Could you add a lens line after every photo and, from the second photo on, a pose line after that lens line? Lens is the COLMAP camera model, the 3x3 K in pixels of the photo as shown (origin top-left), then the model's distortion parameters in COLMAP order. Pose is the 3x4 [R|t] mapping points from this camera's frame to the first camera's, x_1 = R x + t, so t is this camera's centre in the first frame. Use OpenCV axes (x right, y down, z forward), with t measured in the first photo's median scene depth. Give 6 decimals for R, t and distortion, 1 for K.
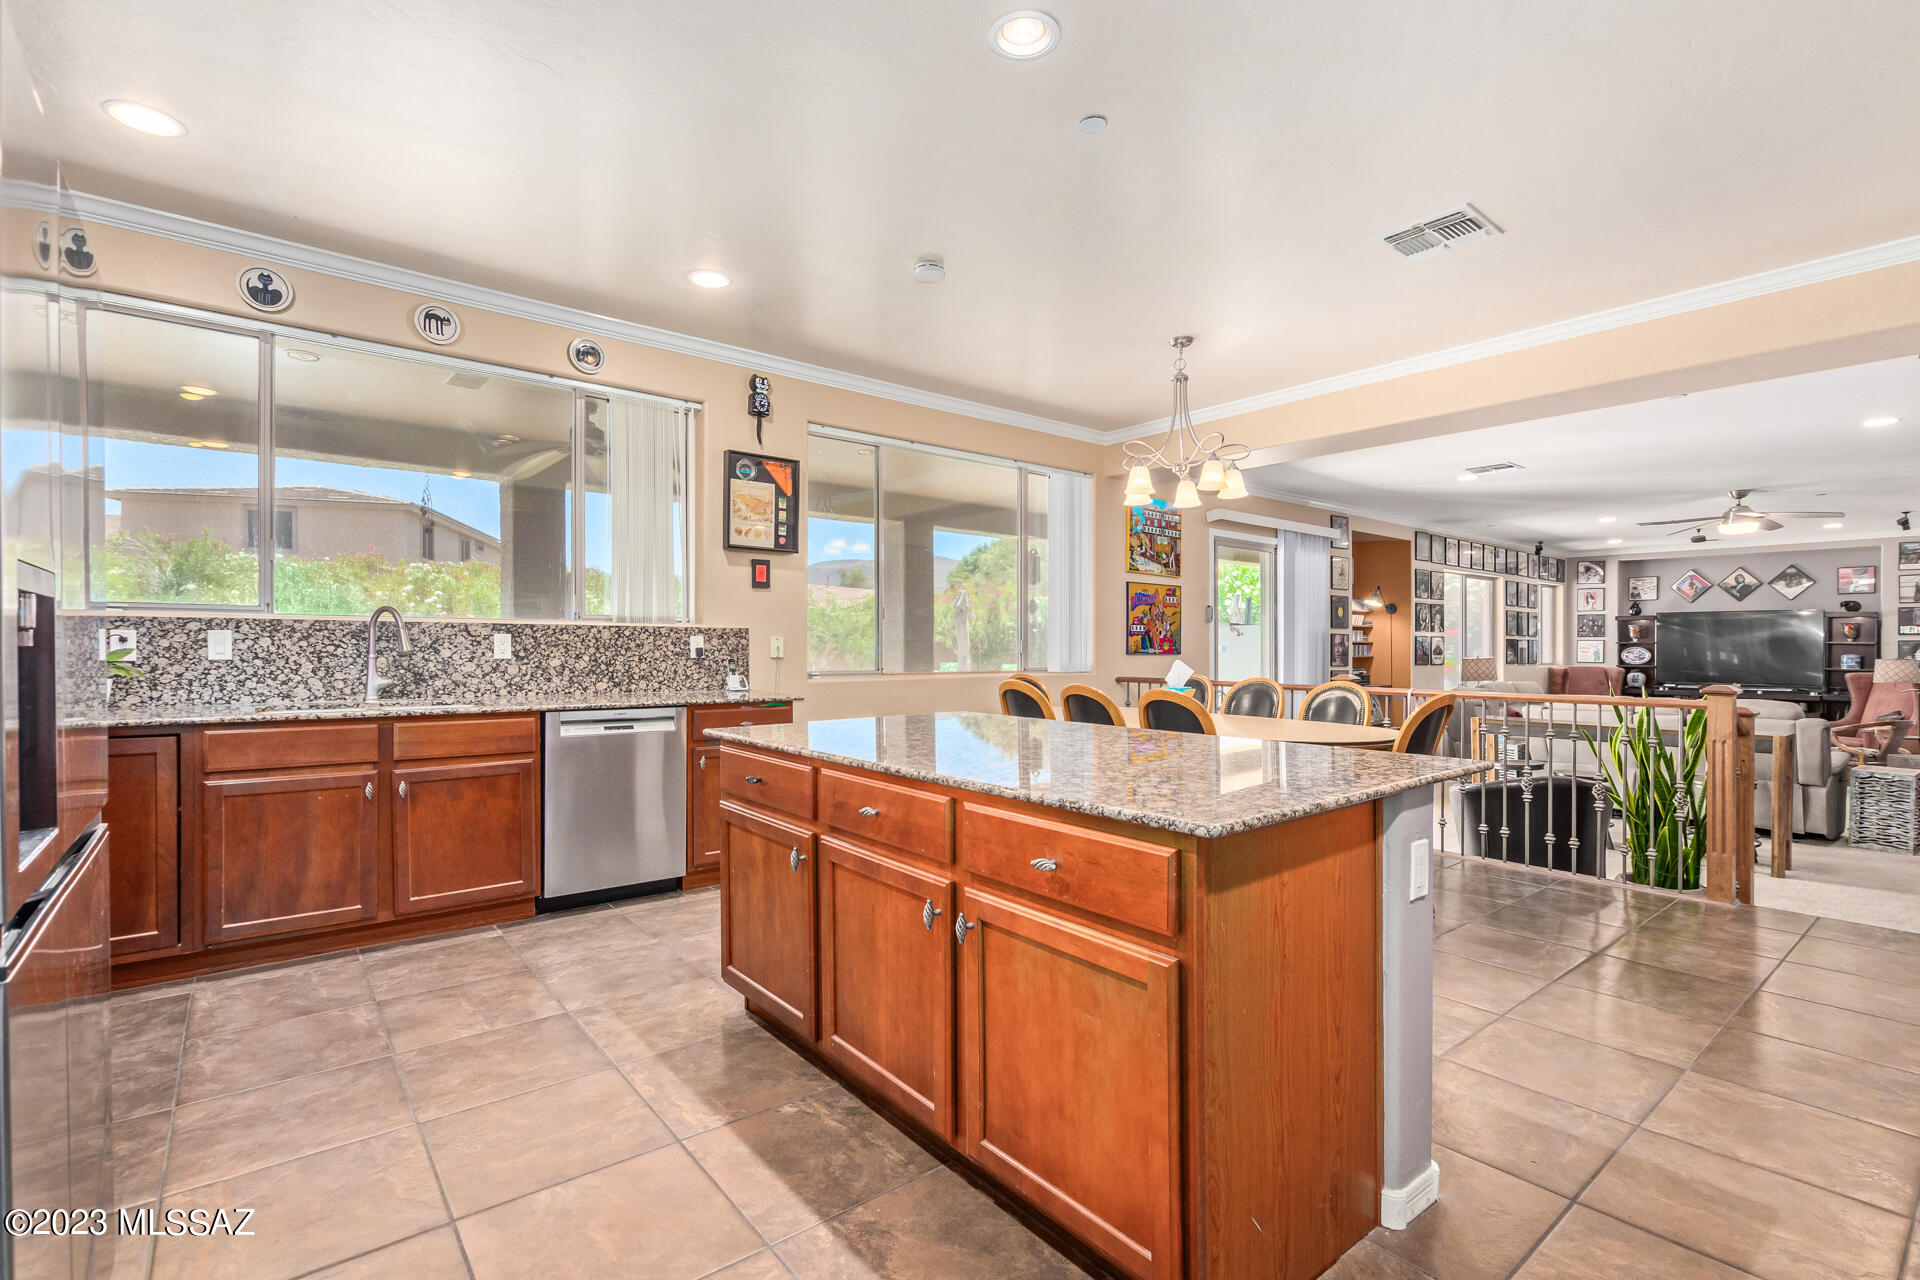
lens RADIAL K [[876.7, 0, 963.5], [0, 876.7, 645.7], [0, 0, 1]] dist [0.001940, -0.000554]
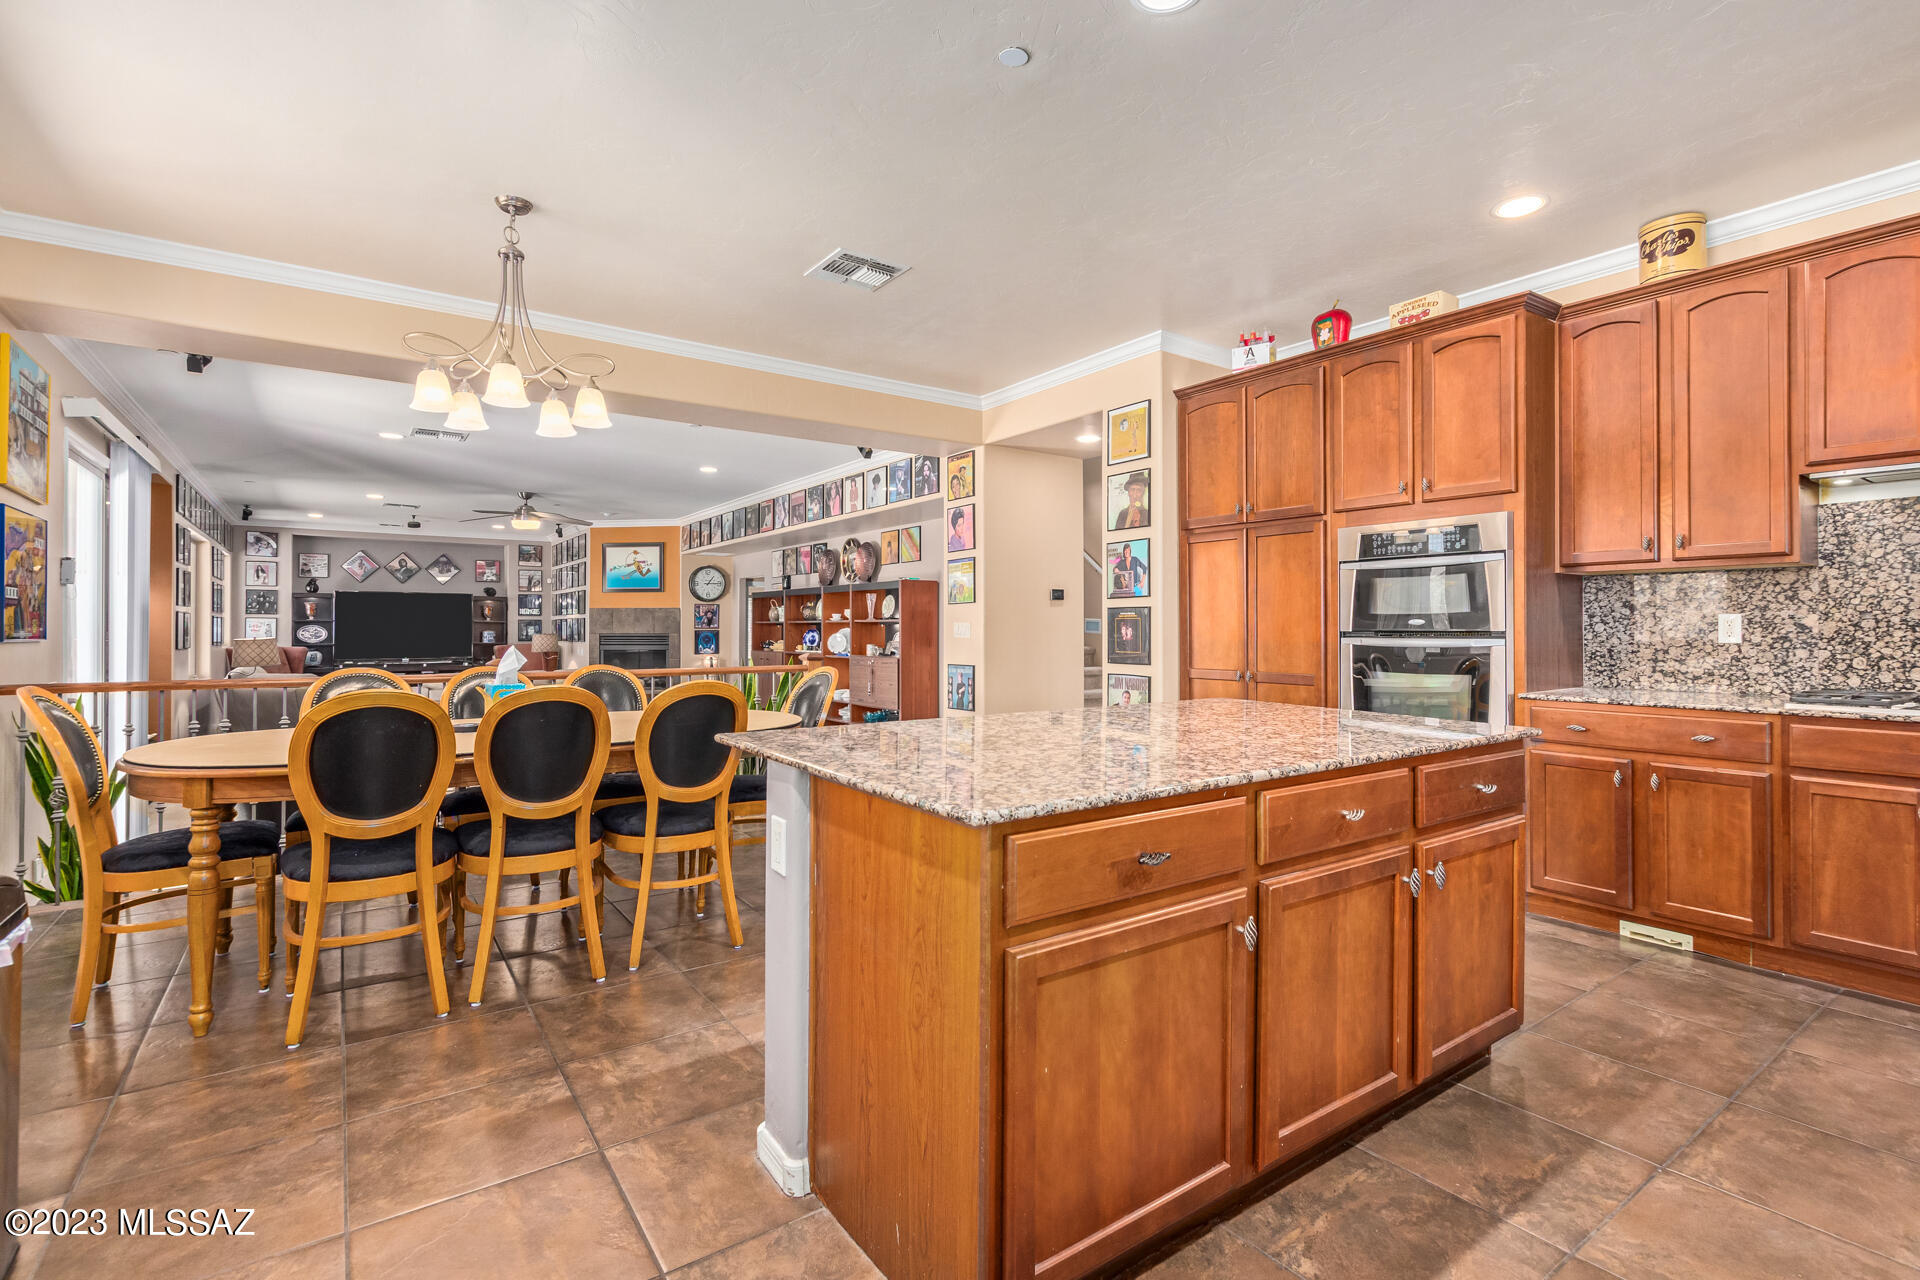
lens RADIAL K [[876.7, 0, 962.7], [0, 876.7, 626.8], [0, 0, 1]] dist [0.001940, -0.000554]
pose [[0.064130, -0.004808, 0.997930, -0.176935], [0.000183, 0.999988, 0.004807, -0.001118], [-0.997942, -0.000126, 0.064130, 0.232933]]
